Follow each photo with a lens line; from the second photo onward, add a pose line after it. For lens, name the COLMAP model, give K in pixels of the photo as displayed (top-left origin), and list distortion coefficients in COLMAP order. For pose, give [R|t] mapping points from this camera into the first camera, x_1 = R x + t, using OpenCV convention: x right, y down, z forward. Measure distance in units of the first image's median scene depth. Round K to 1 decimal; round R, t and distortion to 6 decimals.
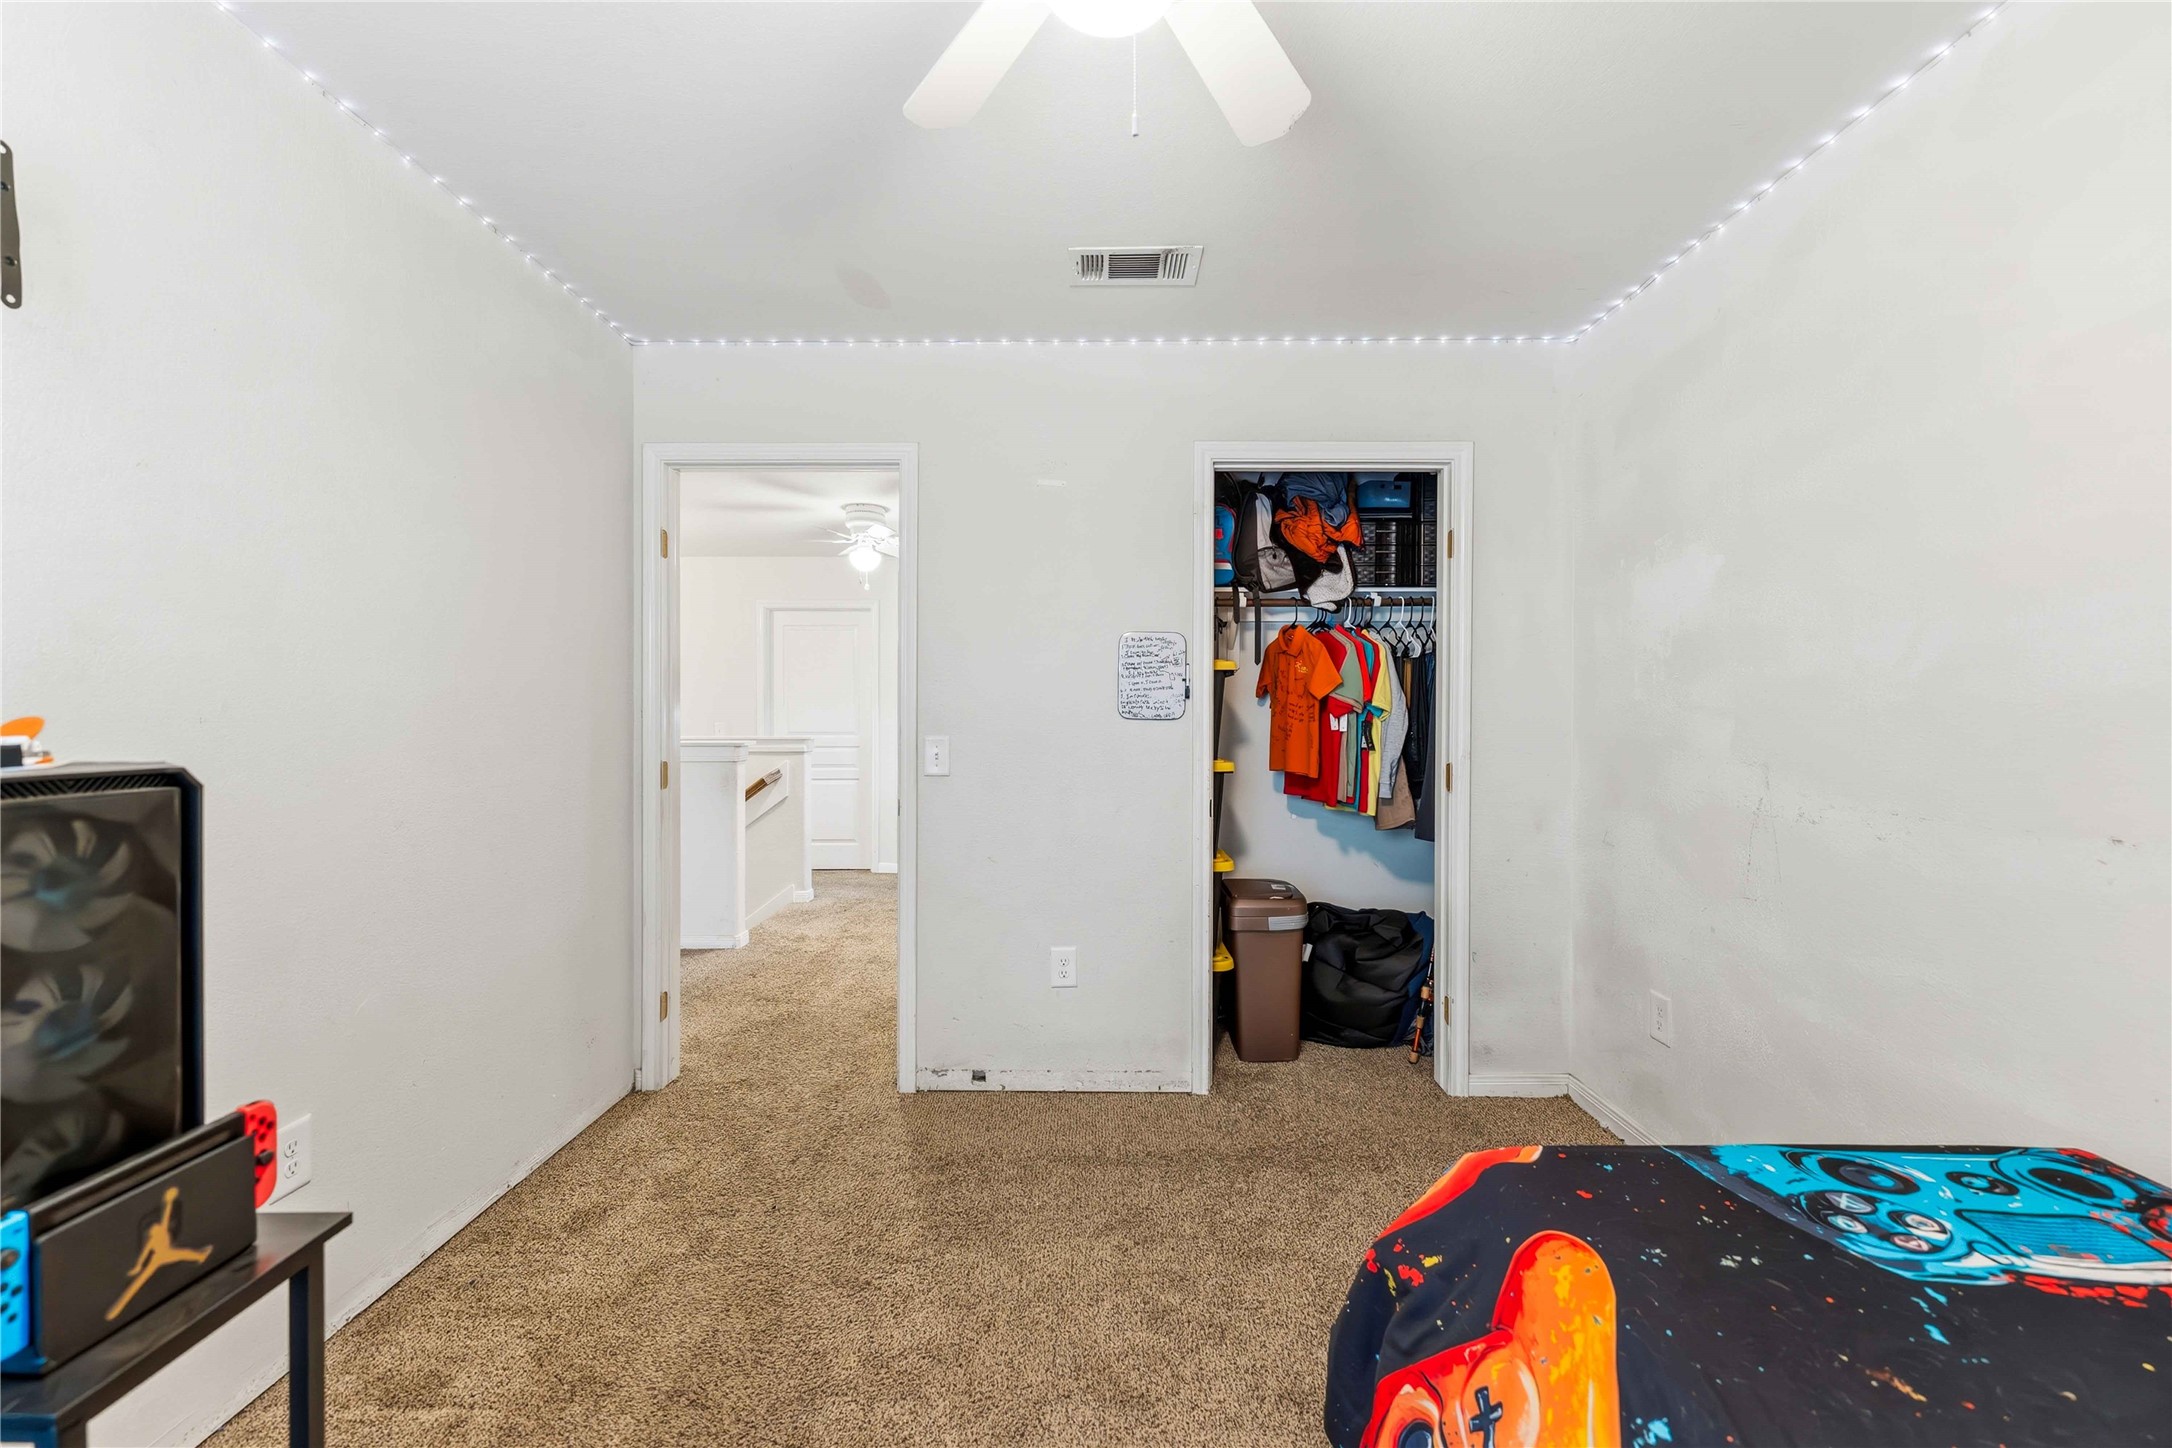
lens RADIAL K [[886.1, 0, 1079.3], [0, 886.1, 717.9], [0, 0, 1]] dist [0.000899, 0.000180]
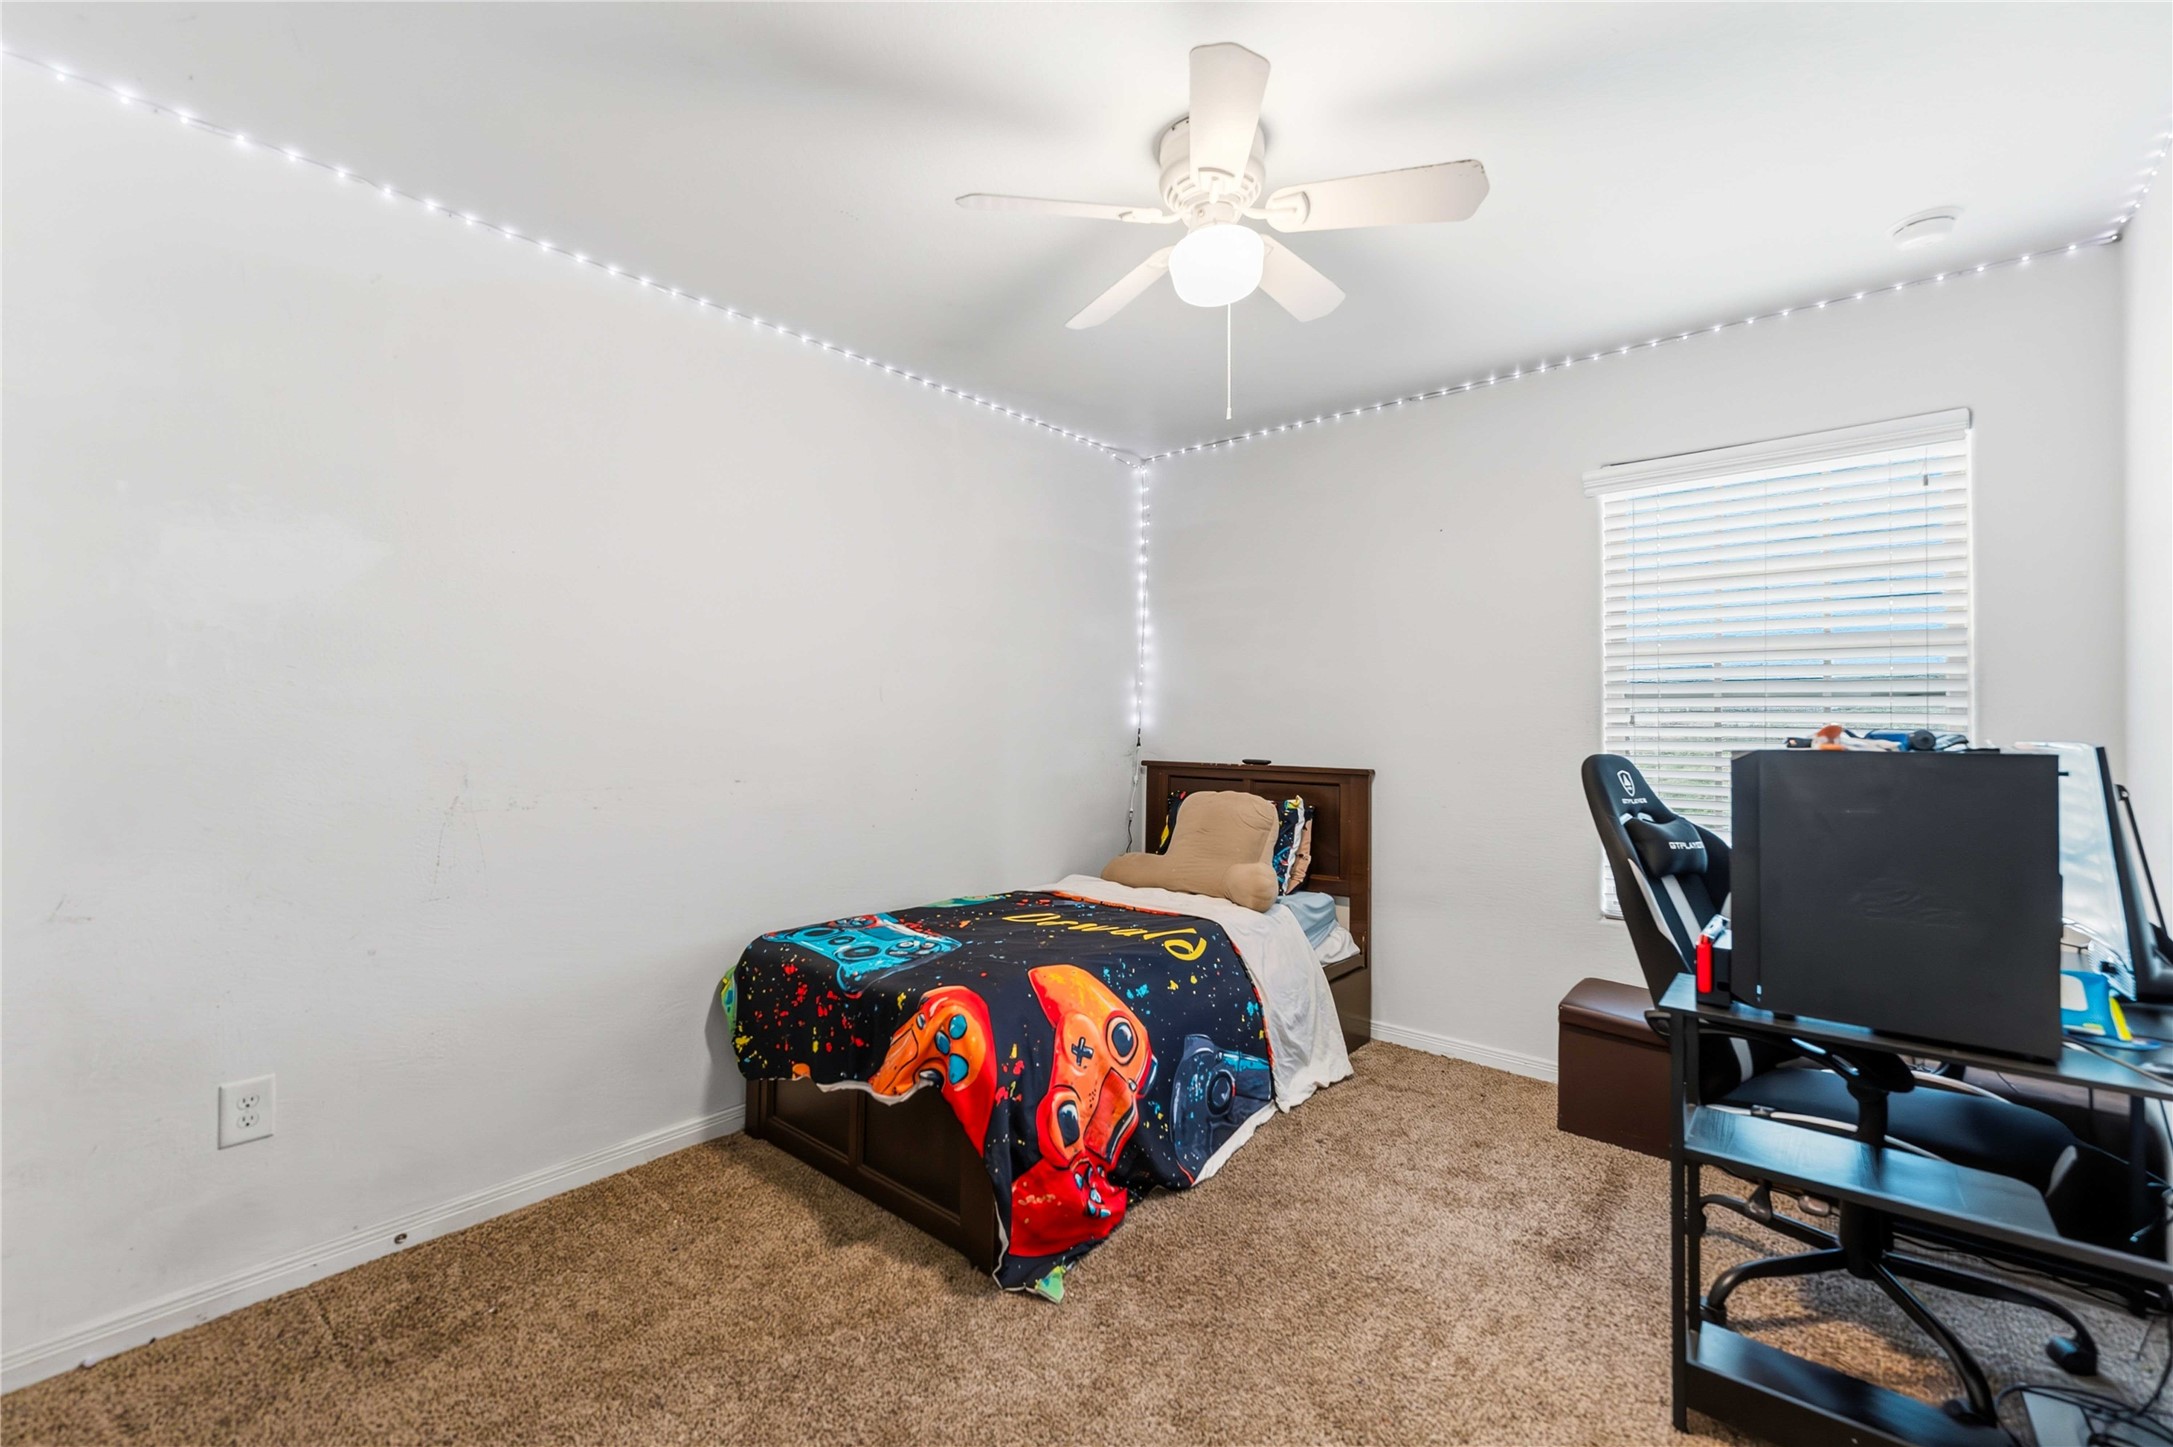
lens RADIAL K [[886.5, 0, 1079.8], [0, 886.5, 717.4], [0, 0, 1]] dist [0.000899, 0.000180]
pose [[-0.757552, -0.001486, 0.652774, -0.456519], [-0.000056, 0.999998, 0.002212, -0.004601], [-0.652775, 0.001640, -0.757550, 1.296518]]
